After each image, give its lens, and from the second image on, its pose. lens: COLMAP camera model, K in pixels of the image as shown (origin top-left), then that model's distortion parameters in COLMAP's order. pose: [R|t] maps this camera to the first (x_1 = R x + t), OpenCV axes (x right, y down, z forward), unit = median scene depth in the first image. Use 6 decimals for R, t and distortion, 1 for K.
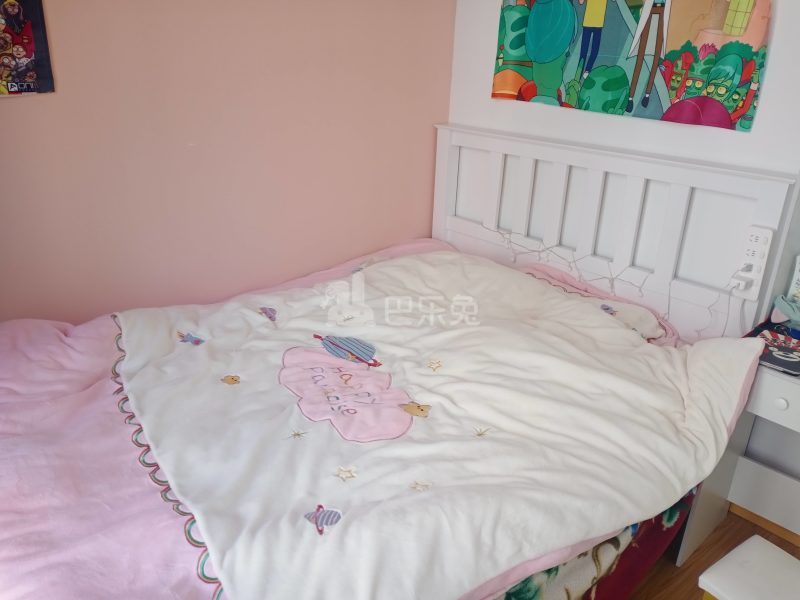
lens RADIAL K [[633.4, 0, 400.0], [0, 633.4, 300.0], [0, 0, 1]] dist [-0.004037, -0.008883]
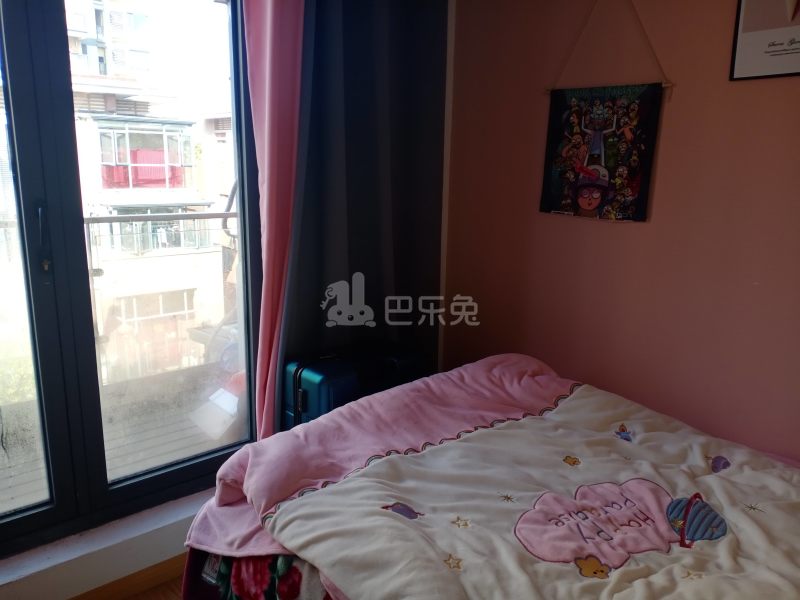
lens RADIAL K [[633.4, 0, 400.0], [0, 633.4, 300.0], [0, 0, 1]] dist [-0.004037, -0.008883]
pose [[-0.006524, 0.173879, -0.984745, 0.867217], [-0.385597, 0.908171, 0.162913, -0.218618], [0.922644, 0.380778, 0.061123, 0.560560]]
